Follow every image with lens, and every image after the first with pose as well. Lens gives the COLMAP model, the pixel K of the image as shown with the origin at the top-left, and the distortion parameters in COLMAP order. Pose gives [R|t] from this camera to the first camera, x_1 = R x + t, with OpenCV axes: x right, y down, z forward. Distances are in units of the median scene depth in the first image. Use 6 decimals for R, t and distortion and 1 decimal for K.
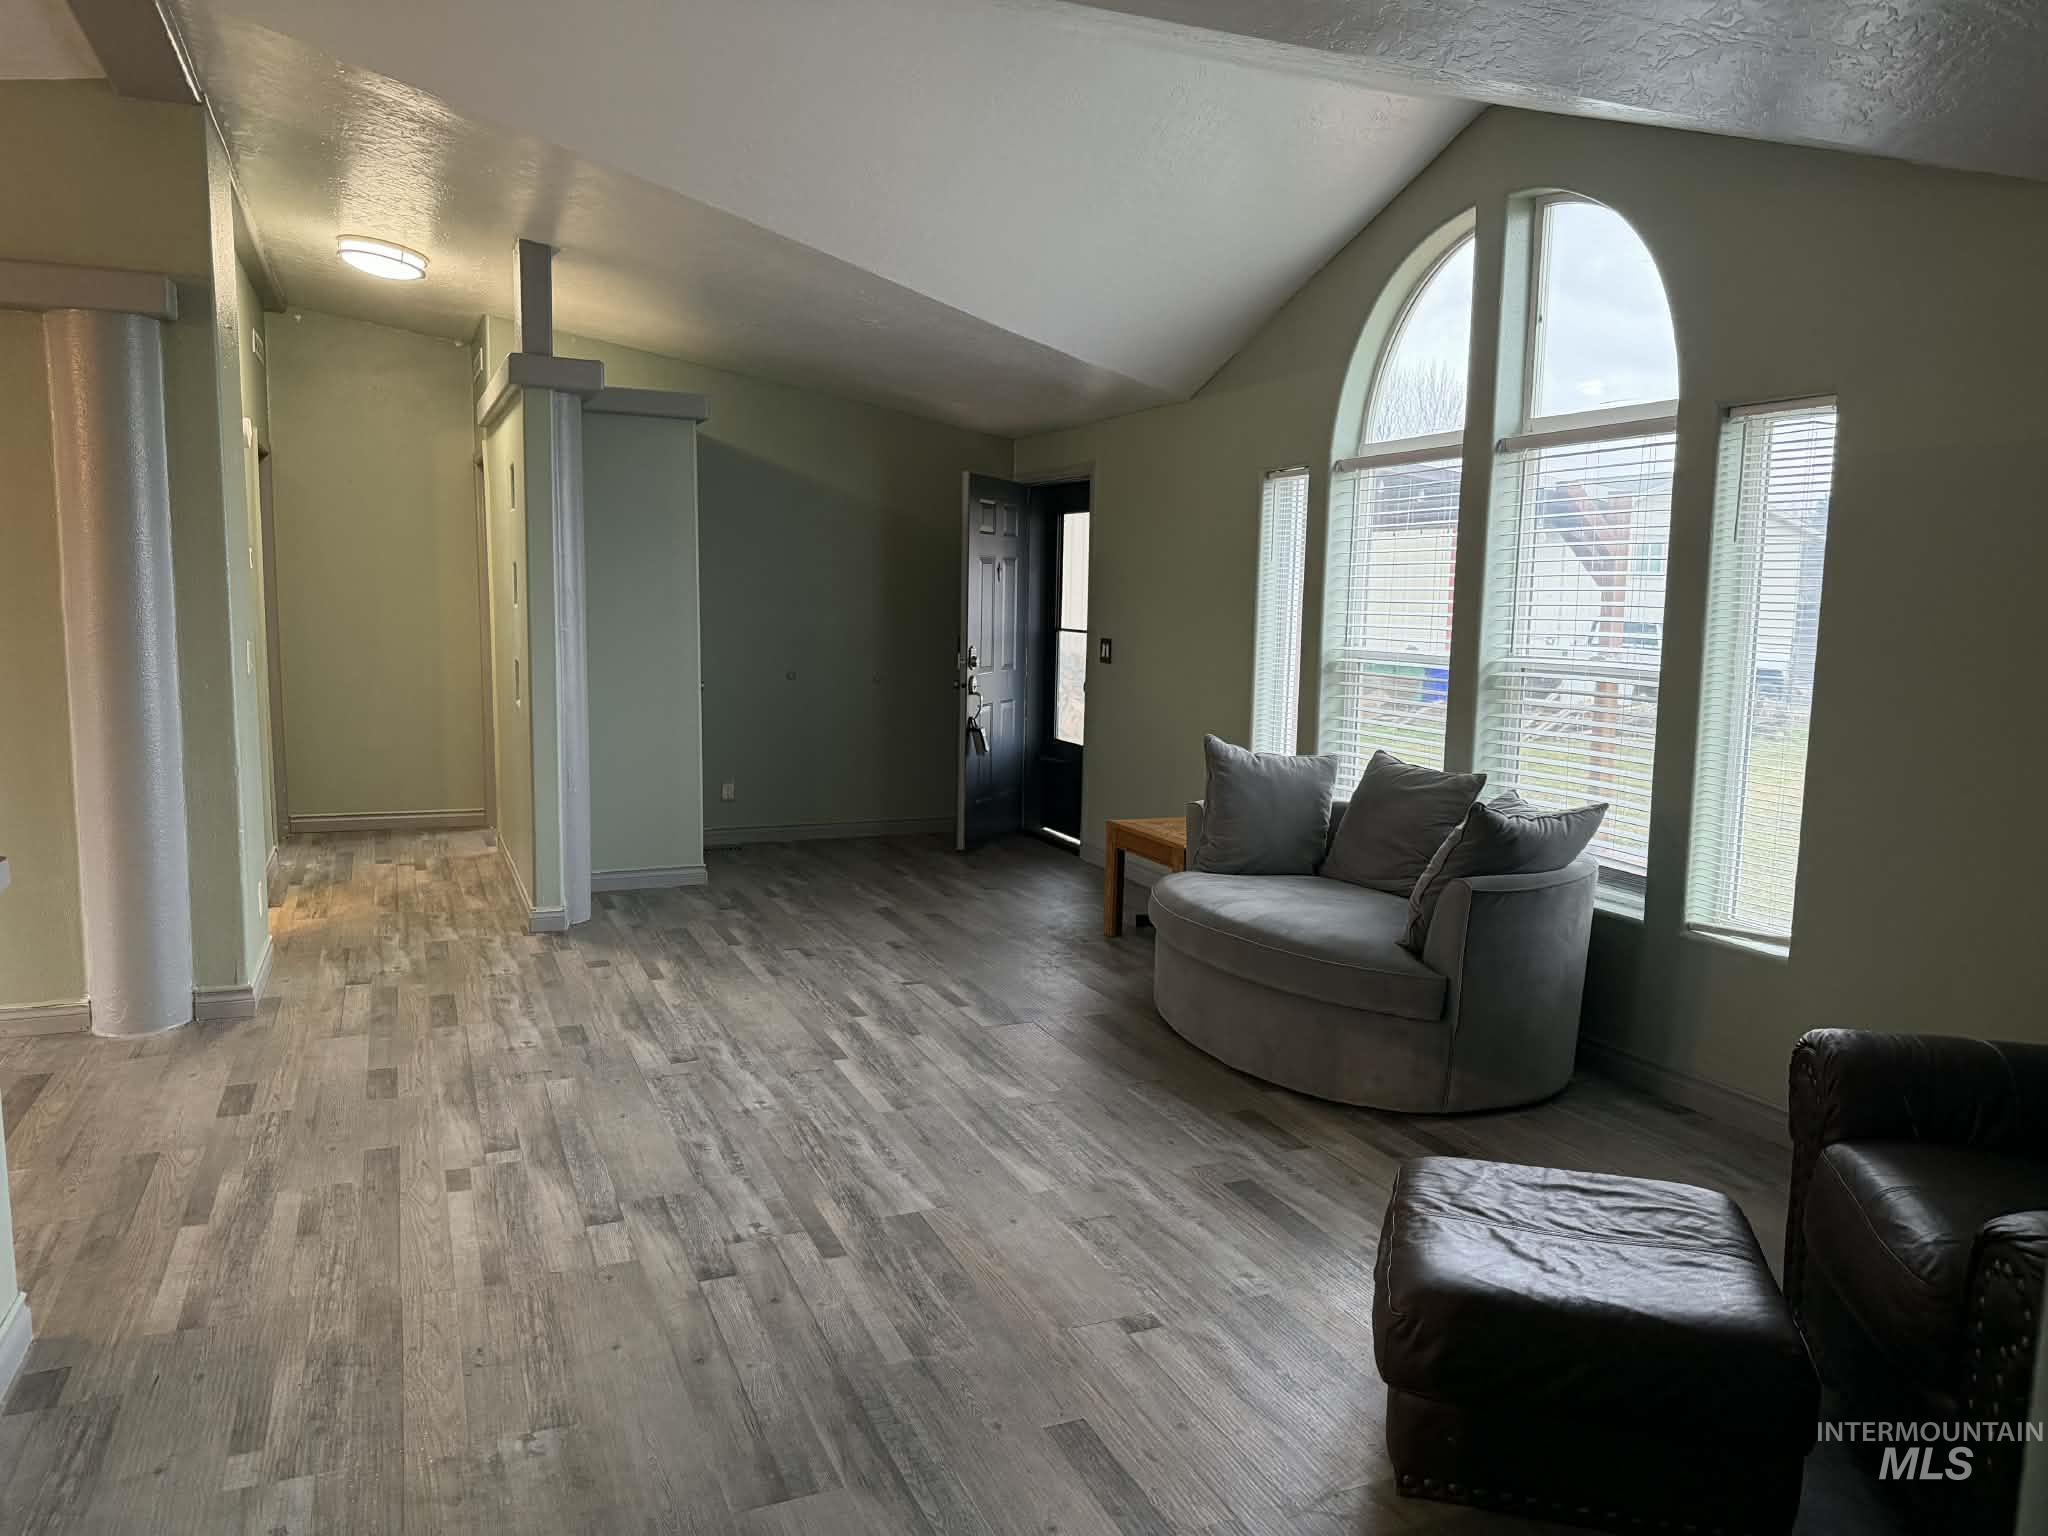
lens RADIAL K [[1434.9, 0, 1024.0], [0, 1434.9, 768.0], [0, 0, 1]] dist [0.078248, -0.129309]
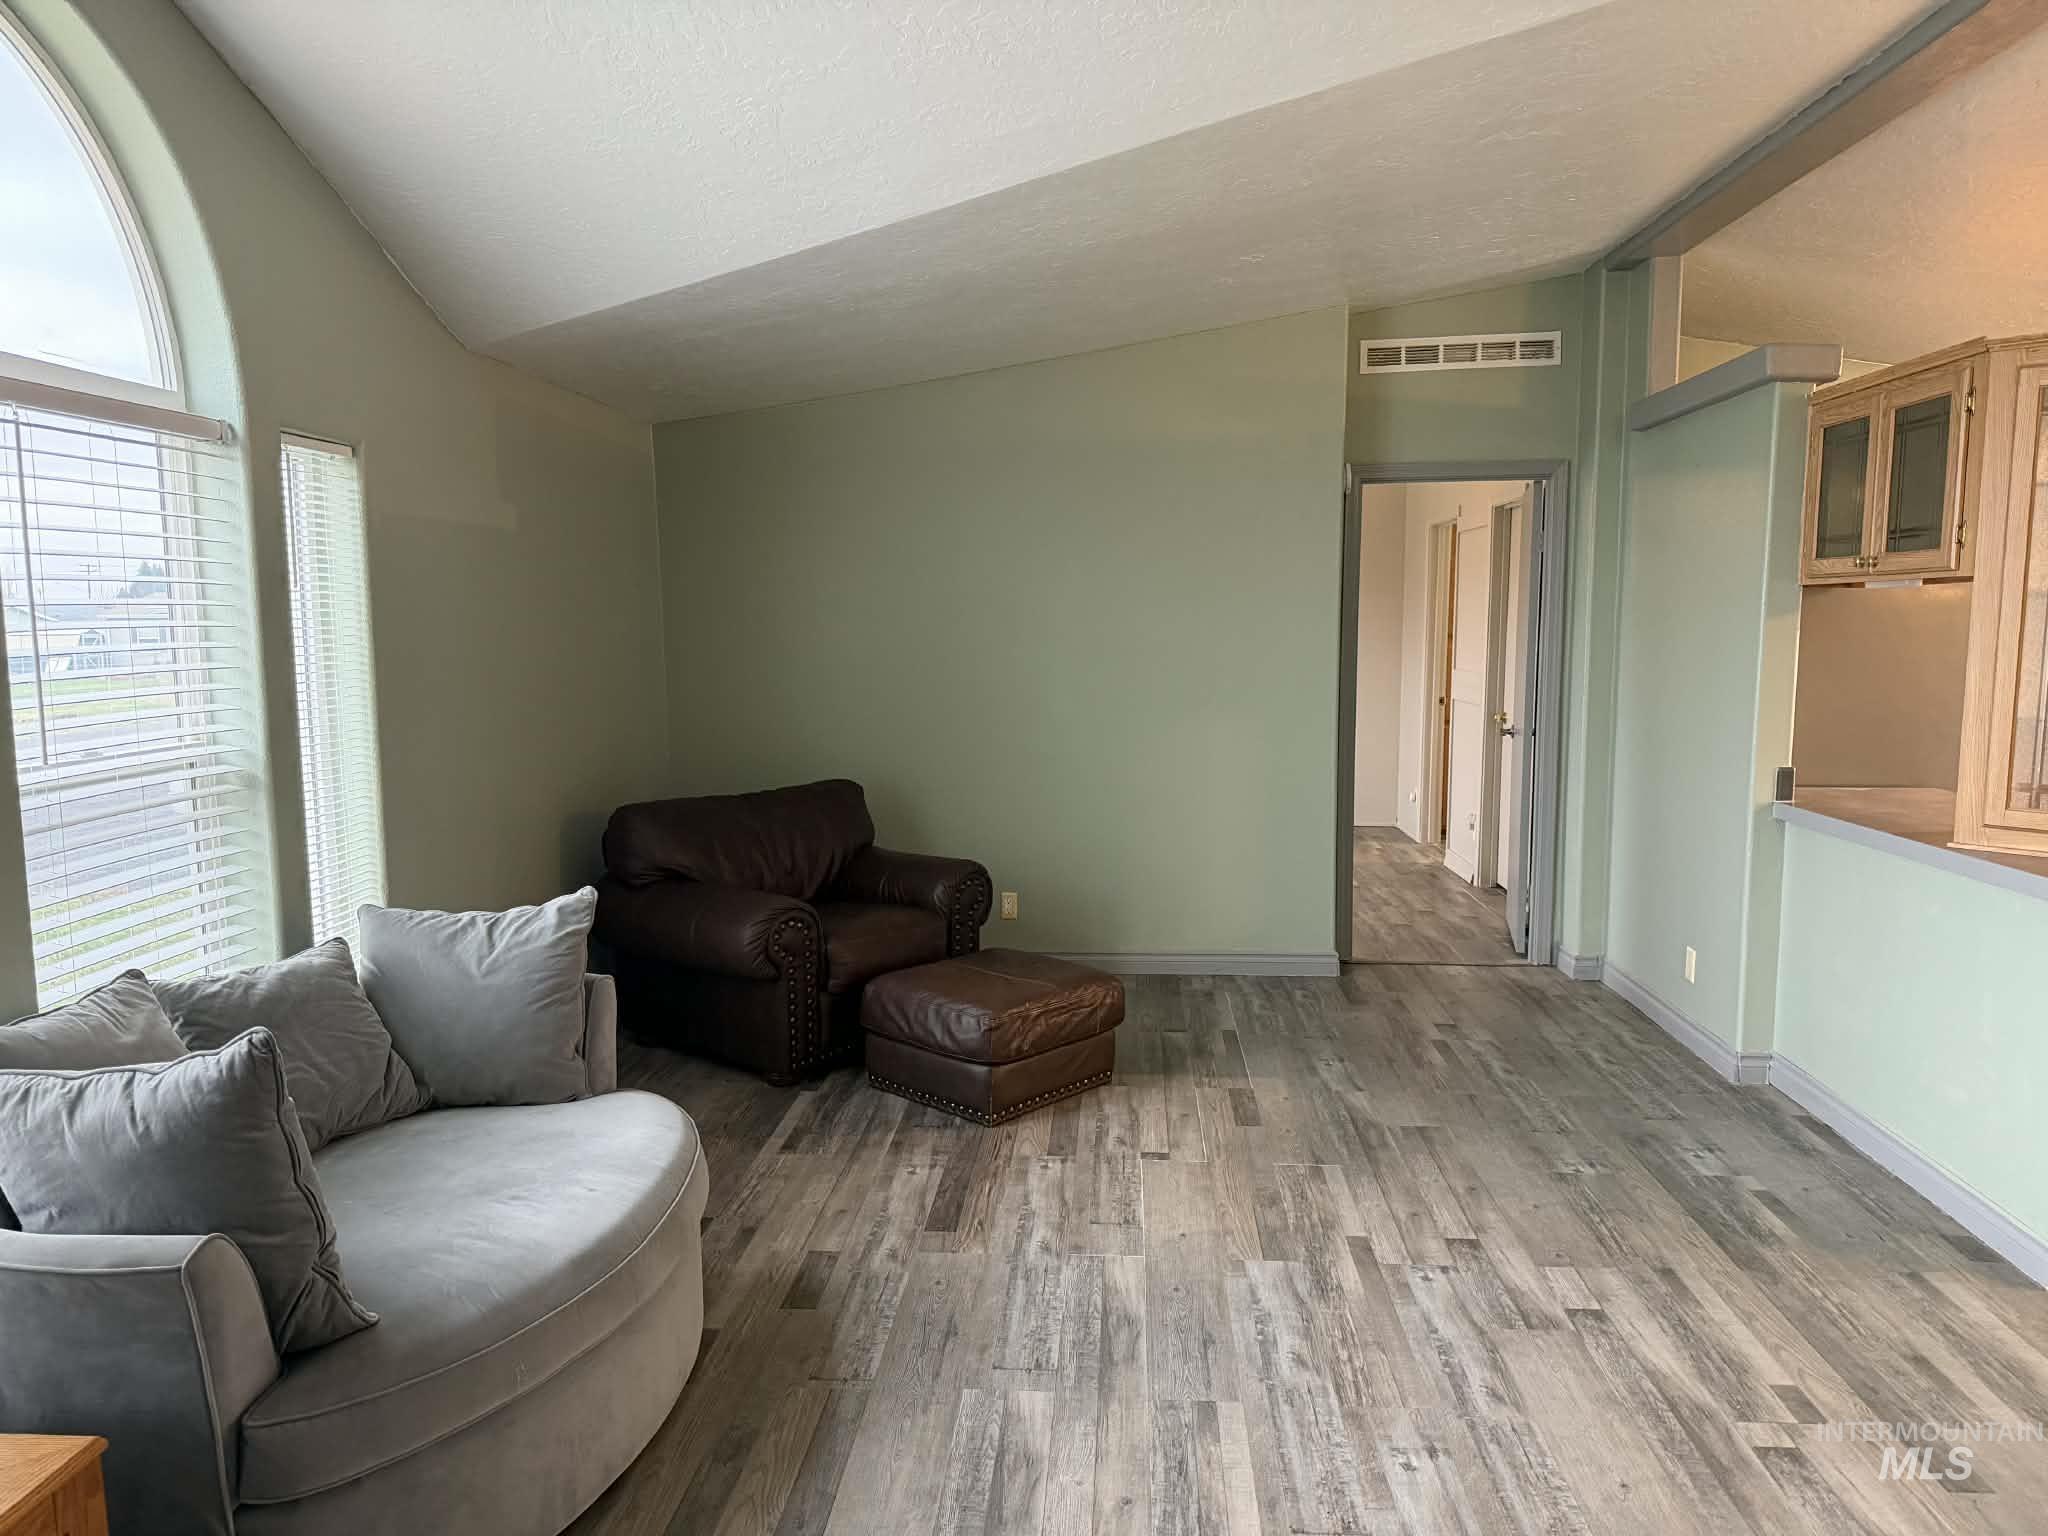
lens RADIAL K [[1422.2, 0, 1029.0], [0, 1422.2, 772.1], [0, 0, 1]] dist [0.058060, -0.079647]
pose [[-0.888372, -0.064522, 0.454569, -0.345502], [0.045980, 0.972596, 0.227909, -0.254514], [-0.456817, 0.223369, -0.861060, 1.778162]]
